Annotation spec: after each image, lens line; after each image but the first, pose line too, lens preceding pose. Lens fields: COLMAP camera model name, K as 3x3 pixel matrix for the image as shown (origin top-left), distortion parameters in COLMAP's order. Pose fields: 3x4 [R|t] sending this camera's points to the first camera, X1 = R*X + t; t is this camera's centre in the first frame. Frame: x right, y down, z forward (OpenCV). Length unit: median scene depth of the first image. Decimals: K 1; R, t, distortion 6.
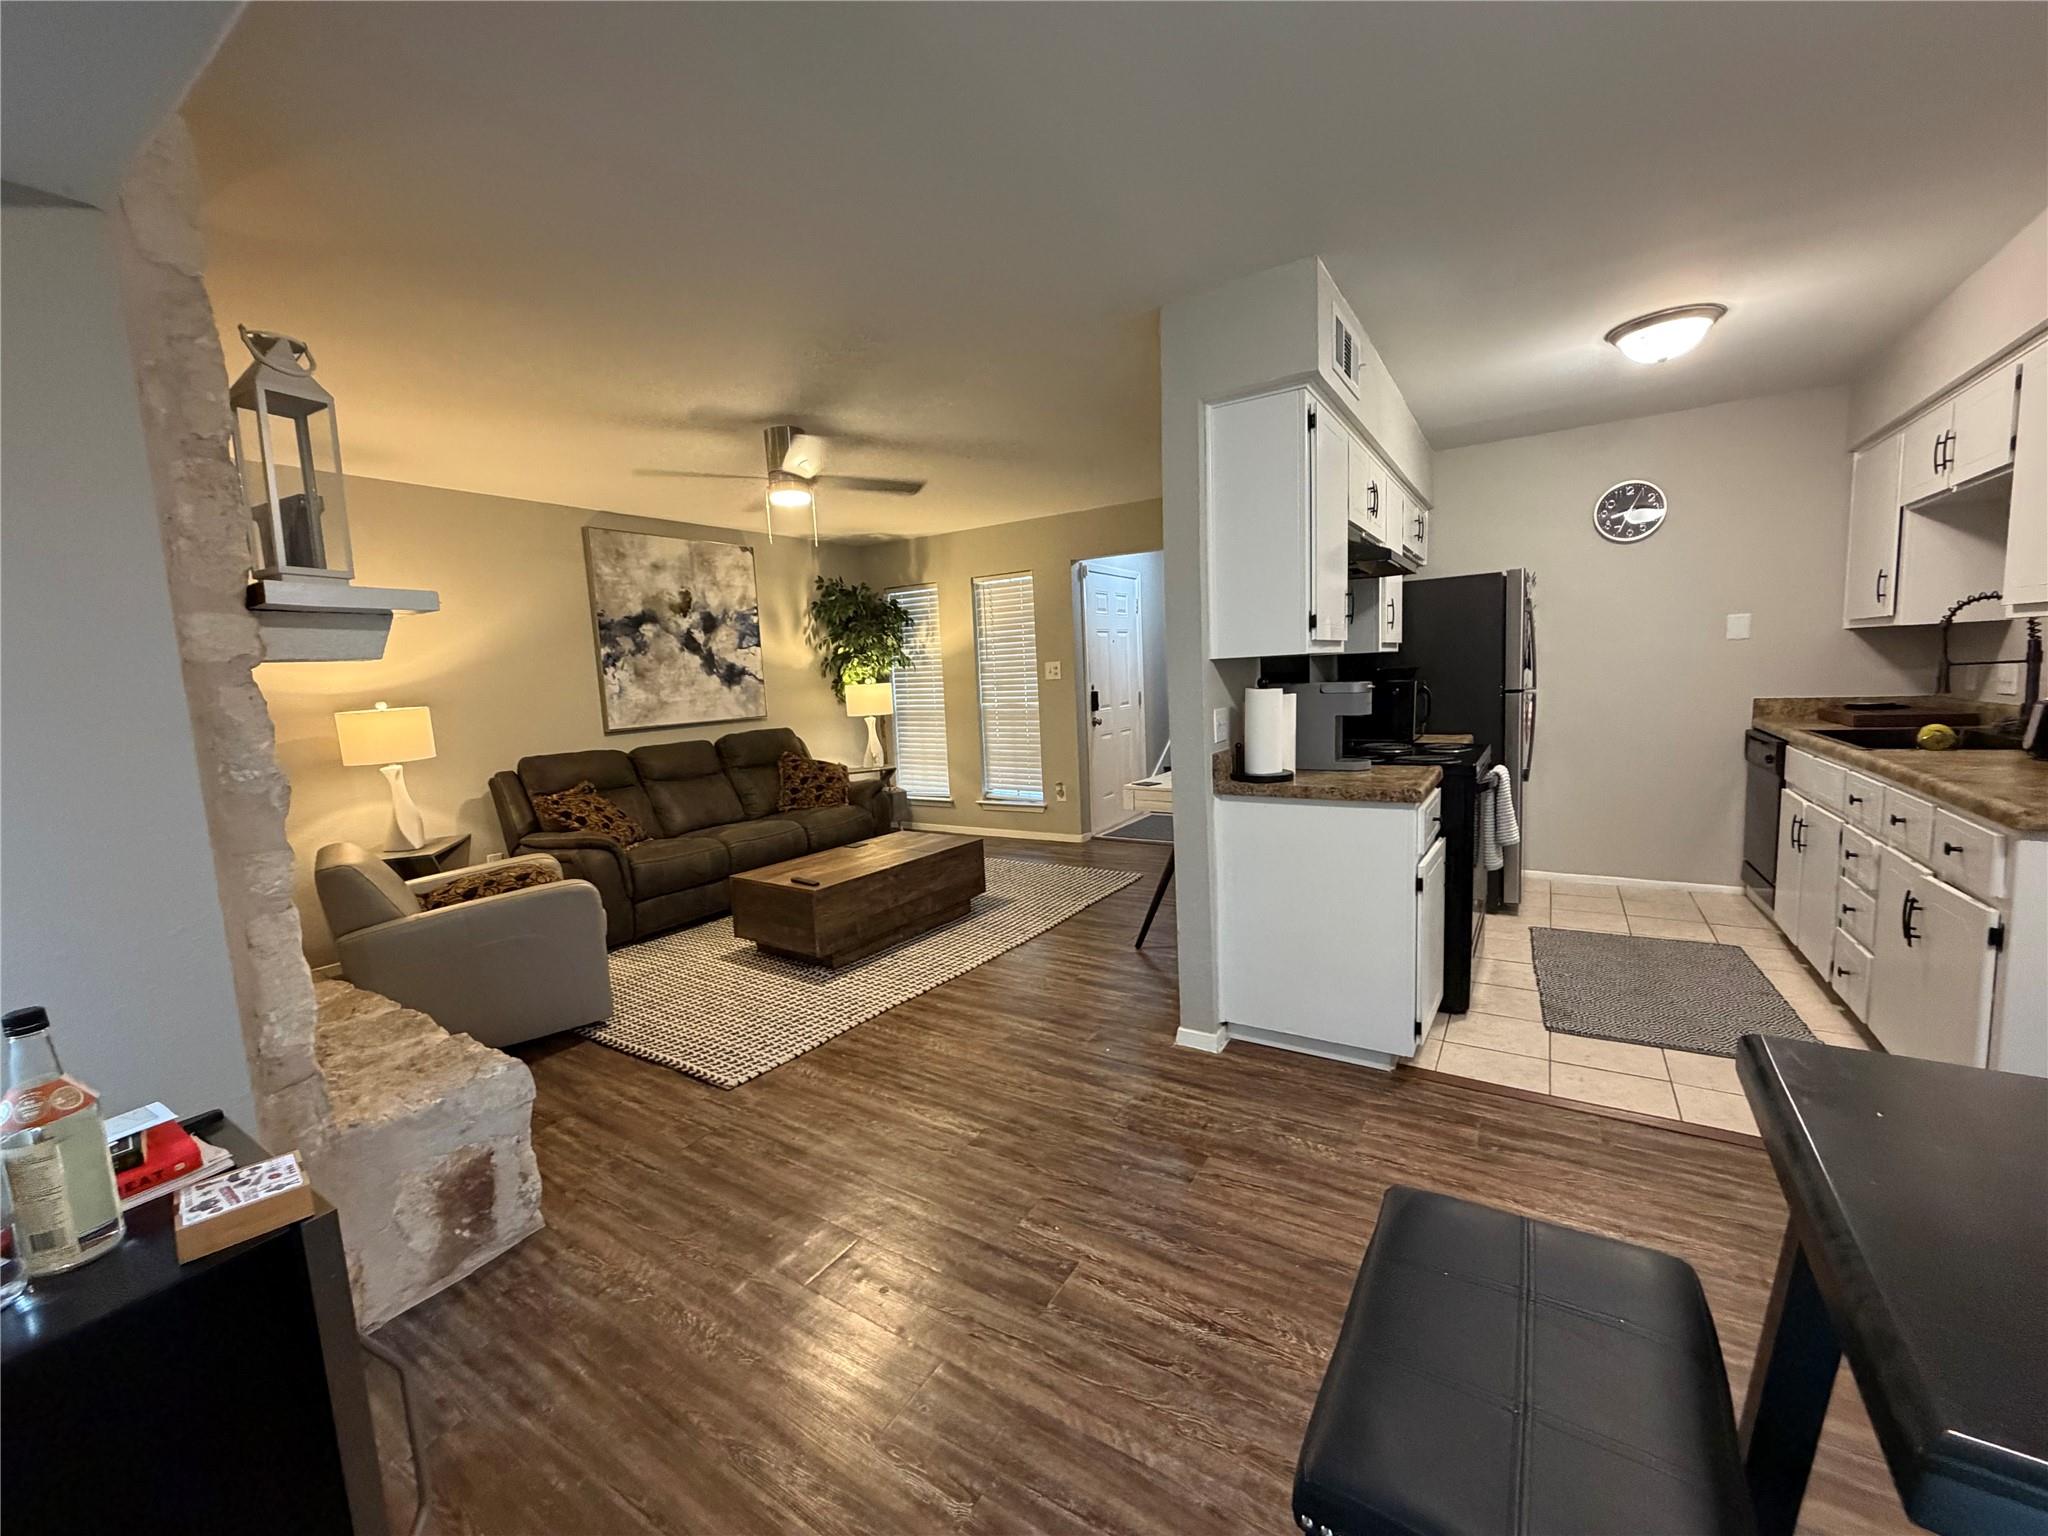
lens RADIAL K [[819.7, 0, 1019.7], [0, 819.7, 768.1], [0, 0, 1]] dist [-0.001241, 0.000693]
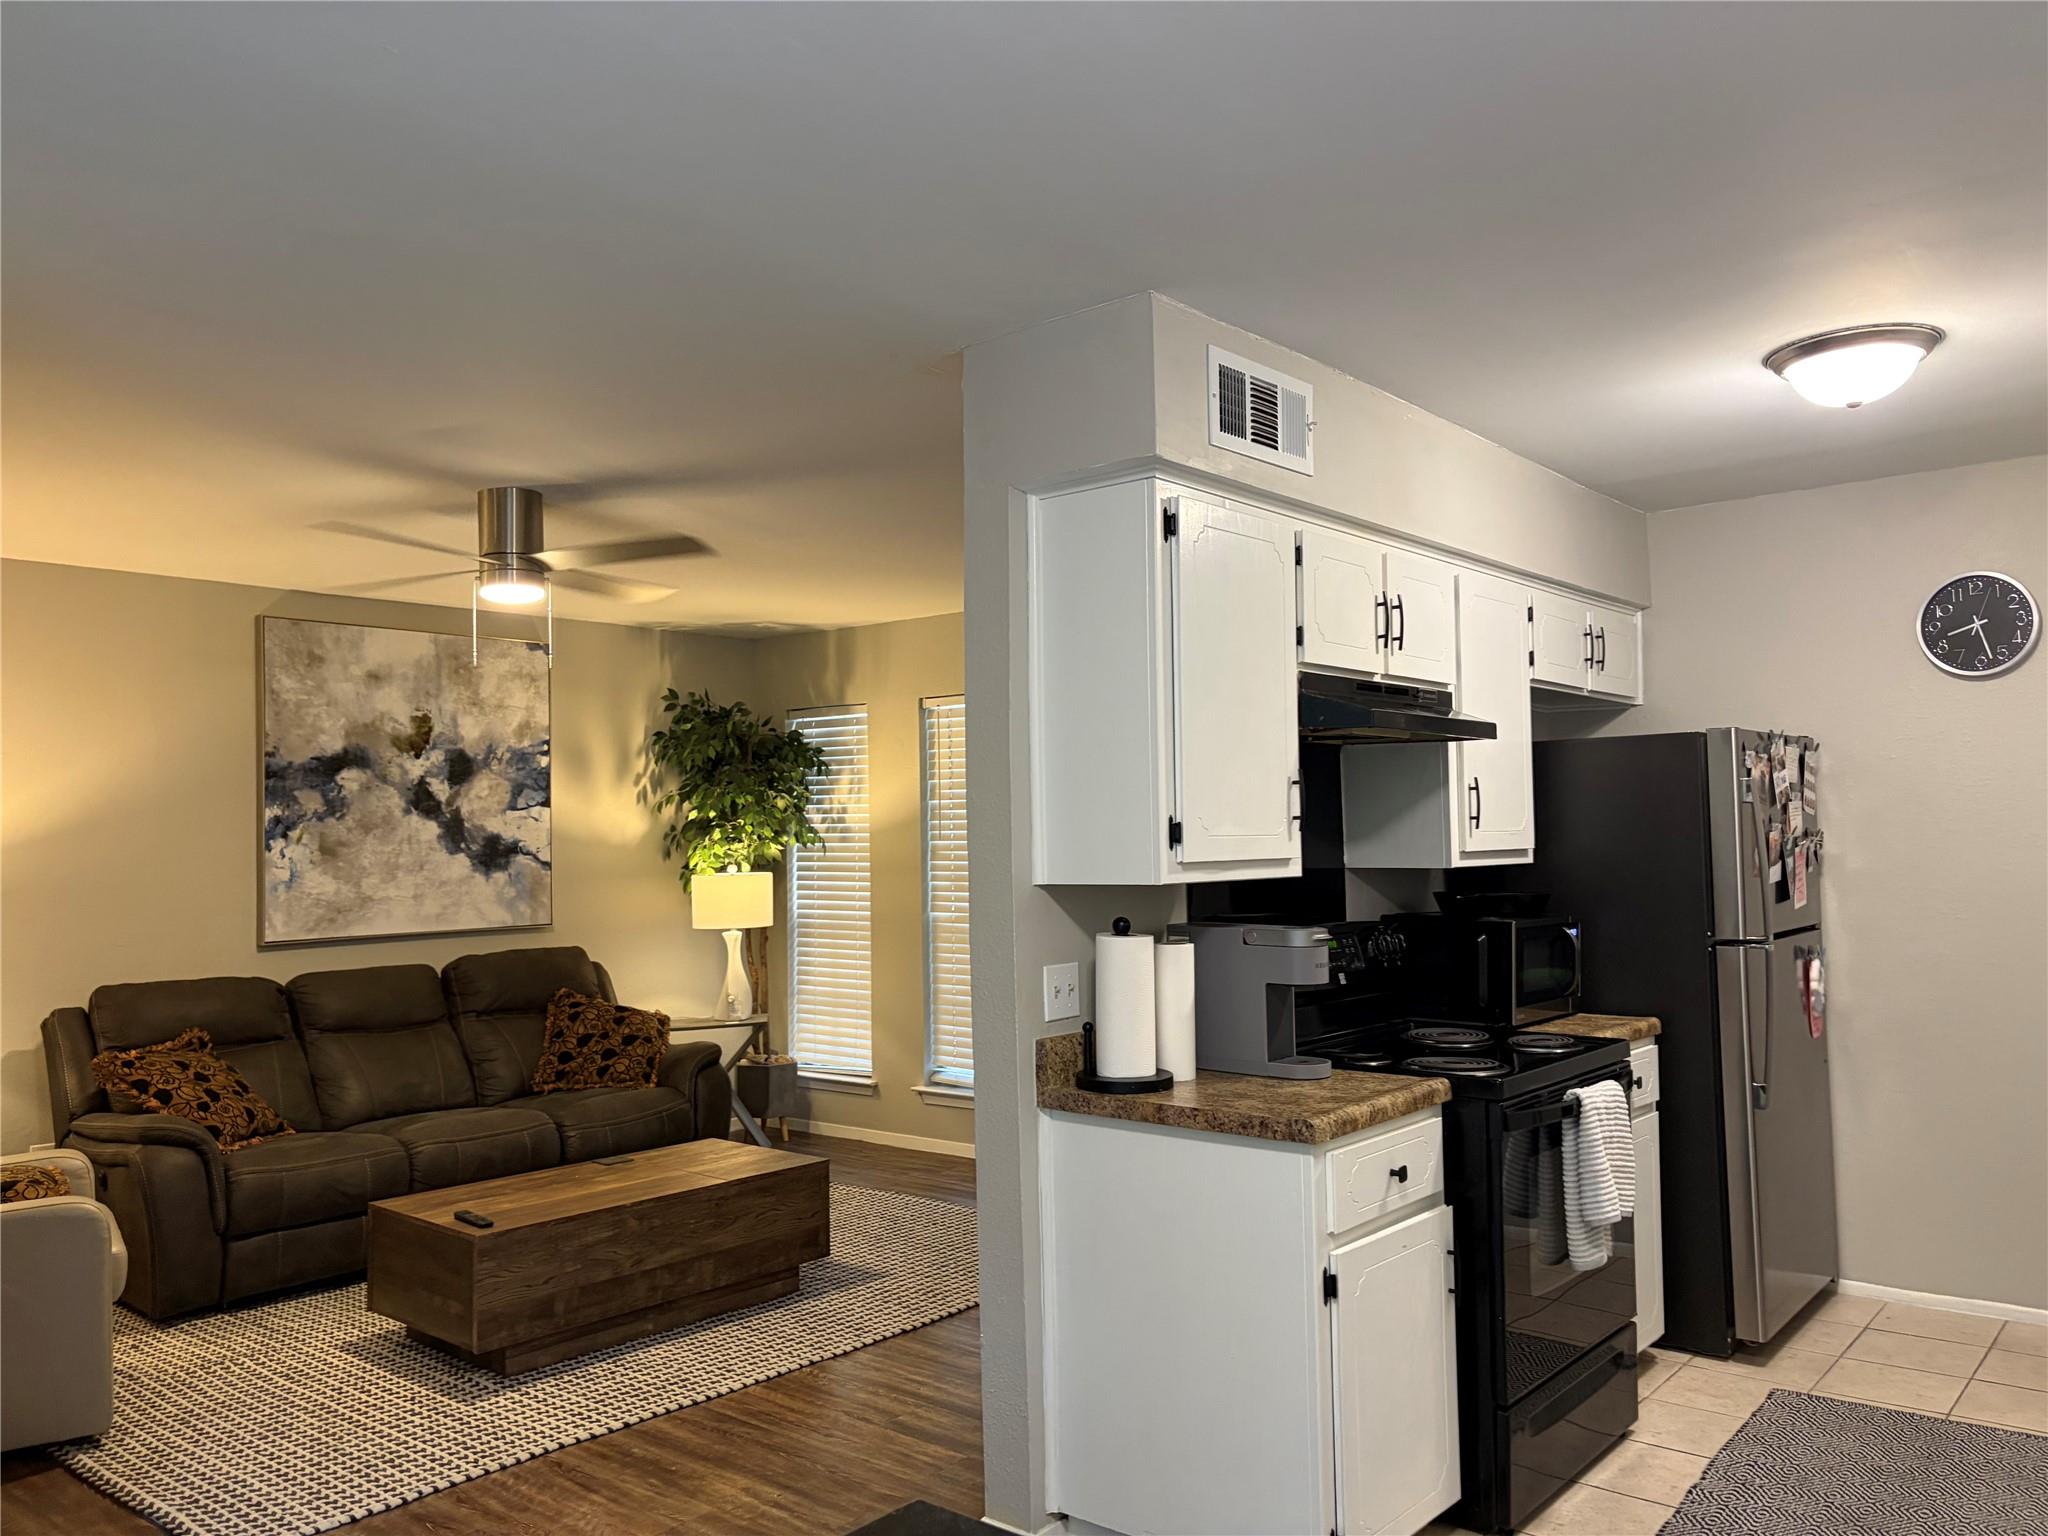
lens RADIAL K [[1554.8, 0, 1027.9], [0, 1554.8, 781.5], [0, 0, 1]] dist [0.049146, -0.054727]
pose [[0.992472, 0.025154, -0.119857, 0.232993], [-0.042486, 0.988618, -0.144325, -0.025510], [0.114863, 0.148331, 0.982245, -0.105577]]
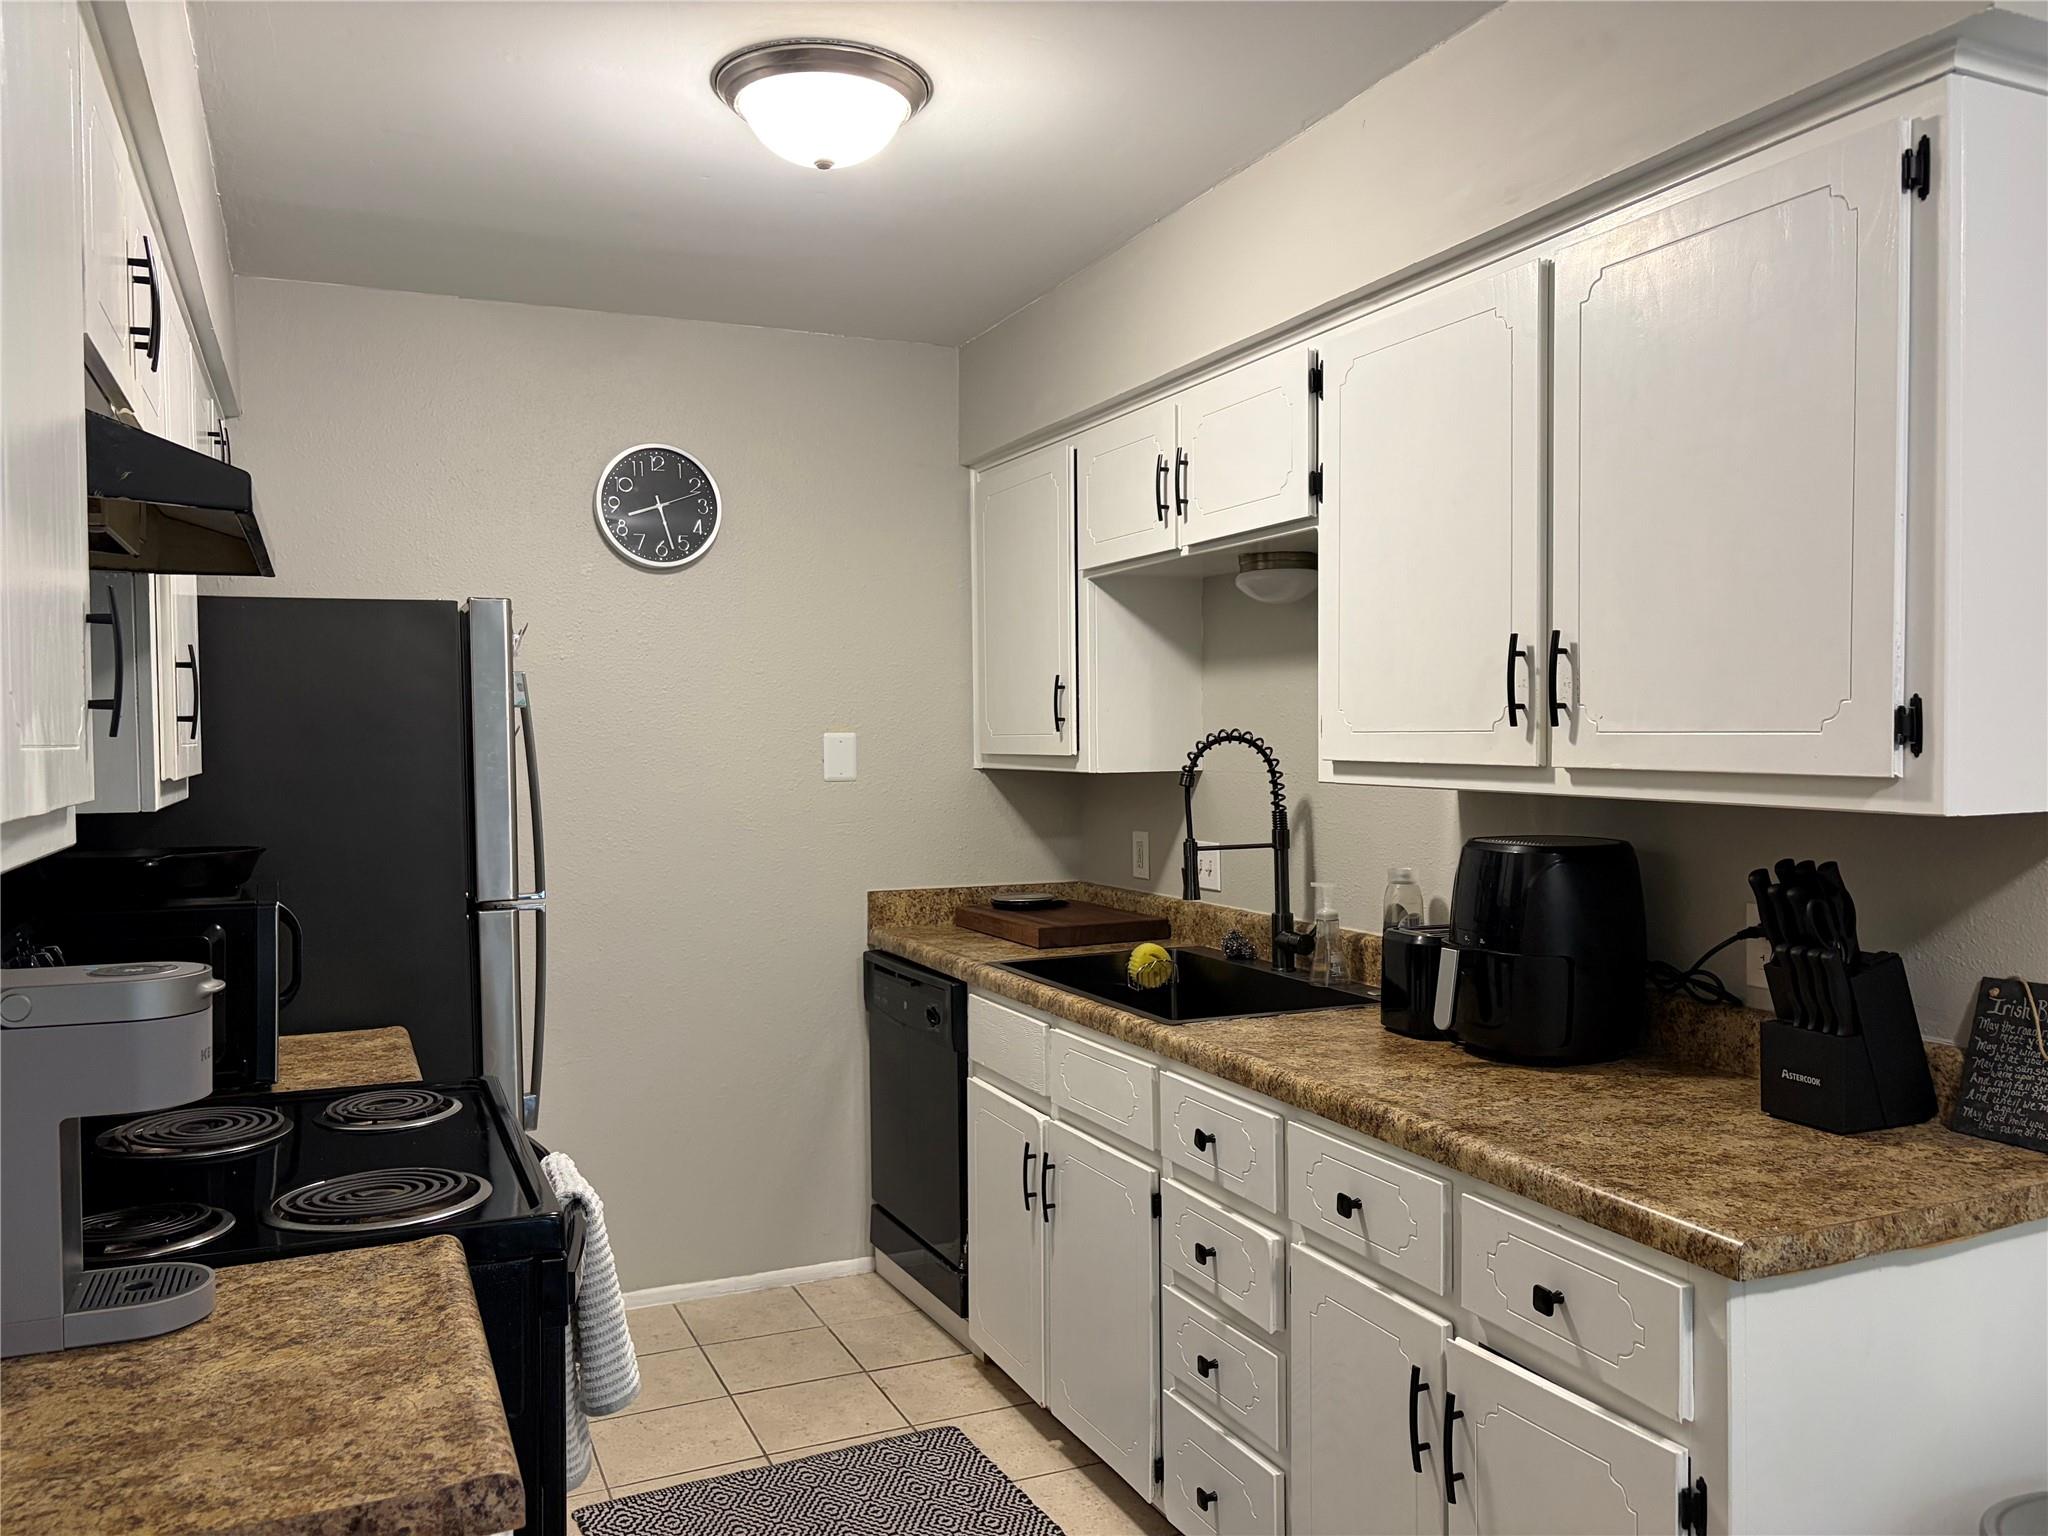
lens RADIAL K [[1554.8, 0, 1020.4], [0, 1554.8, 781.8], [0, 0, 1]] dist [0.049146, -0.054727]
pose [[0.551361, 0.016618, 0.834101, 0.105338], [0.078262, 0.994362, -0.071544, -0.072115], [-0.830588, 0.104724, 0.546952, 0.343131]]
